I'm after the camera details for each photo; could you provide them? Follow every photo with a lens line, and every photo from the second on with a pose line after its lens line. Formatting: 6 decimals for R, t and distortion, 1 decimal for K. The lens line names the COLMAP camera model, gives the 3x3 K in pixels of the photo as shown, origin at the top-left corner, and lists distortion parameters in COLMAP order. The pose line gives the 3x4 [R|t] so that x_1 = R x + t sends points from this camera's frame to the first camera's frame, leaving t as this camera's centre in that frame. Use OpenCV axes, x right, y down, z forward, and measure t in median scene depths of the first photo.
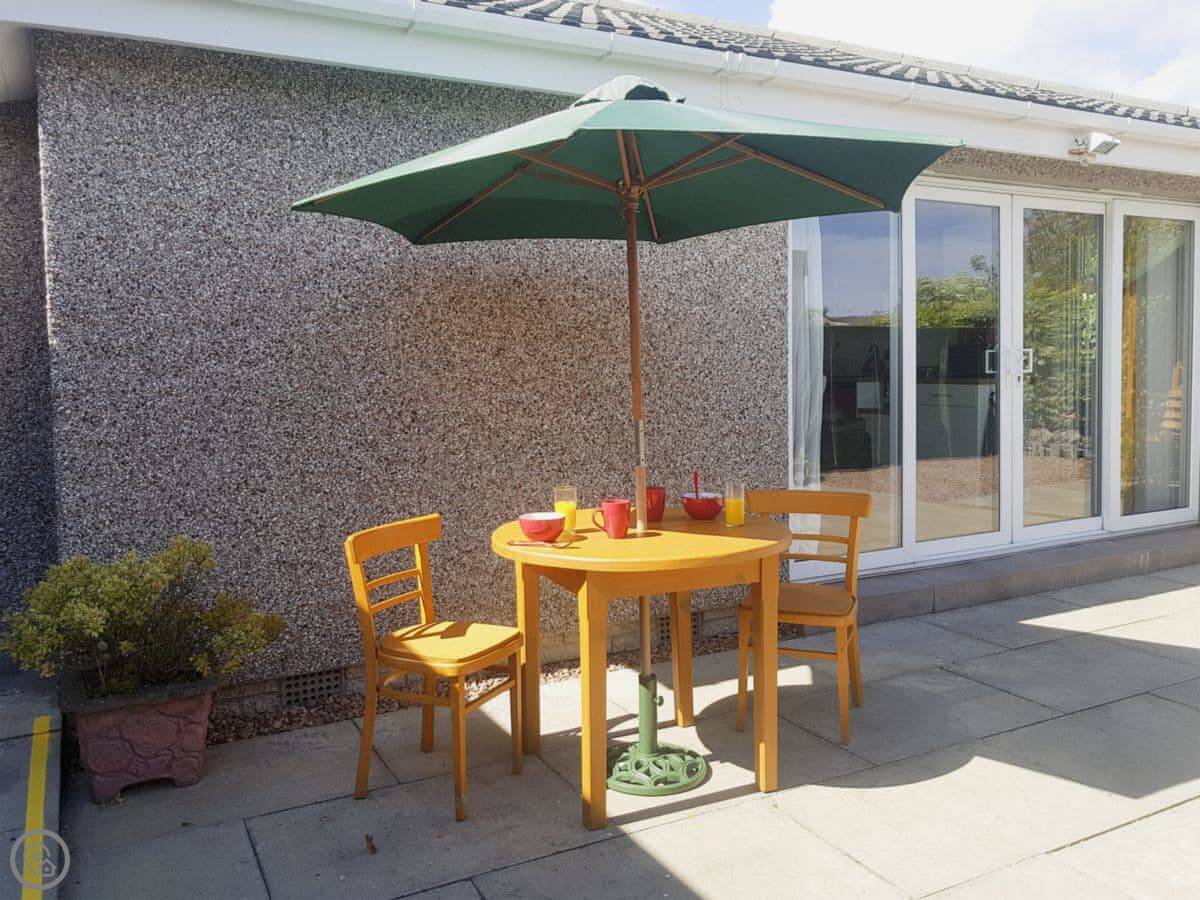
lens RADIAL K [[949.9, 0, 594.7], [0, 949.9, 425.1], [0, 0, 1]] dist [-0.013087, -0.002859]
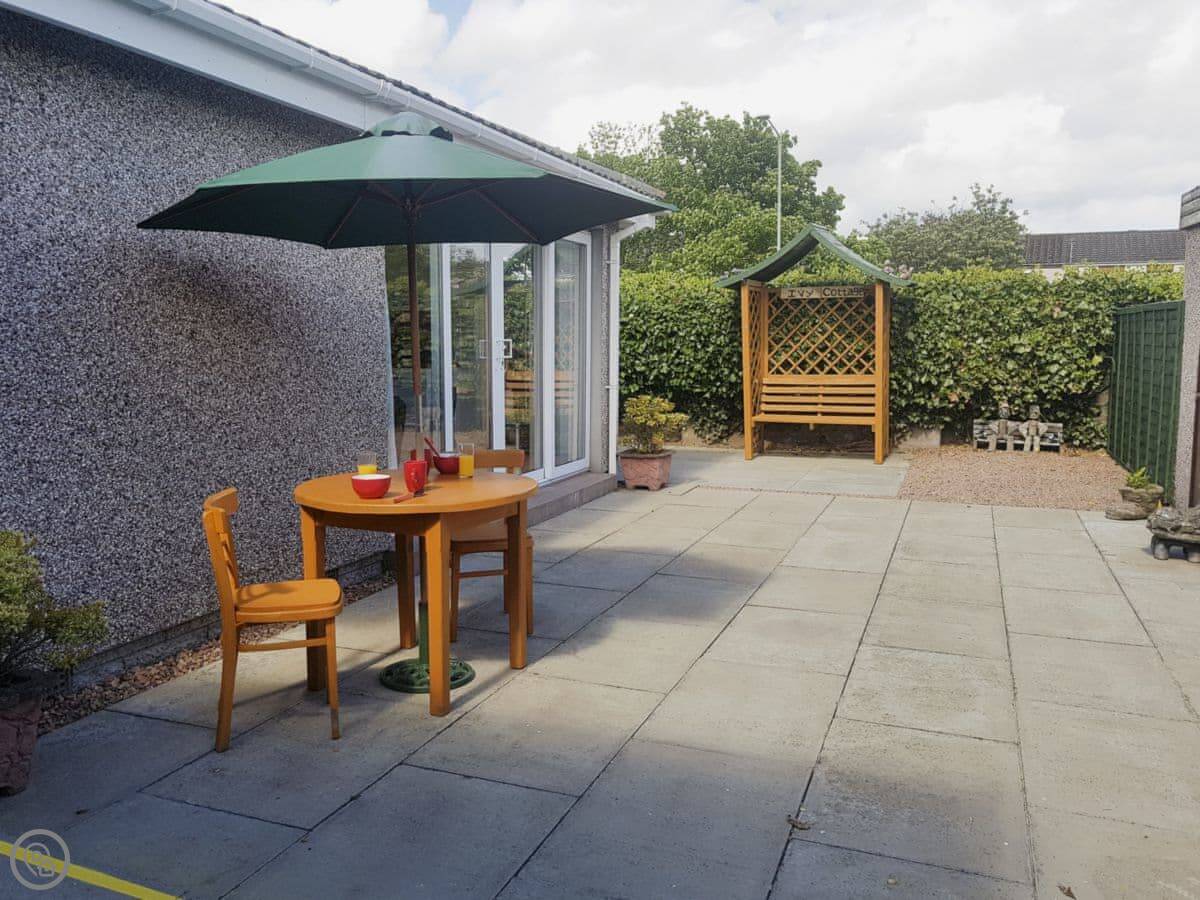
lens RADIAL K [[949.9, 0, 600.9], [0, 949.9, 451.5], [0, 0, 1]] dist [-0.013087, -0.002859]
pose [[0.755249, -0.060931, 0.652600, -0.482923], [0.032502, 0.997926, 0.055558, 0.006360], [-0.654632, -0.020750, 0.755663, -0.070698]]
